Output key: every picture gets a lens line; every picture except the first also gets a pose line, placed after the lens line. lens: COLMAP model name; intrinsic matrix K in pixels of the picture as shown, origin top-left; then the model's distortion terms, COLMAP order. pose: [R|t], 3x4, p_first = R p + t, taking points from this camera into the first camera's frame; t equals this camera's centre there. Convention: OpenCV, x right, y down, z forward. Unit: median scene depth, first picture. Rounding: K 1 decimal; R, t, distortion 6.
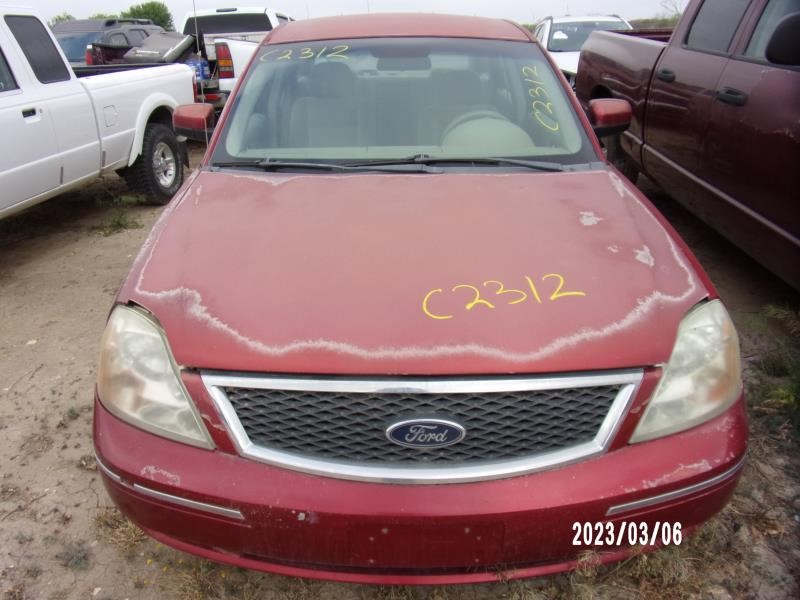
lens RADIAL K [[595.4, 0, 400.9], [0, 595.4, 290.6], [0, 0, 1]] dist [-0.025966, -0.010995]
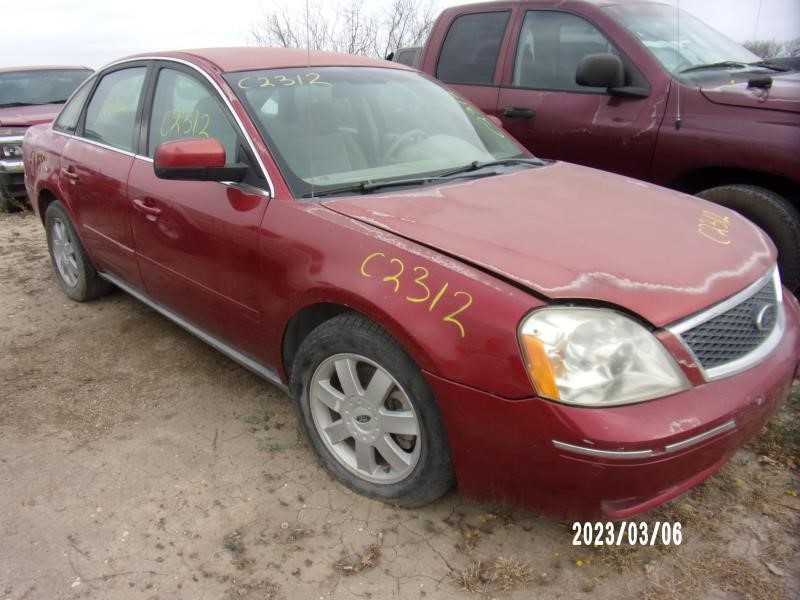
lens RADIAL K [[582.0, 0, 399.3], [0, 582.0, 265.2], [0, 0, 1]] dist [-0.008209, -0.001772]
pose [[0.720932, -0.212179, 0.659725, -1.334313], [0.281185, 0.959653, 0.001369, -0.118070], [-0.633397, 0.184518, 0.751506, 0.425023]]
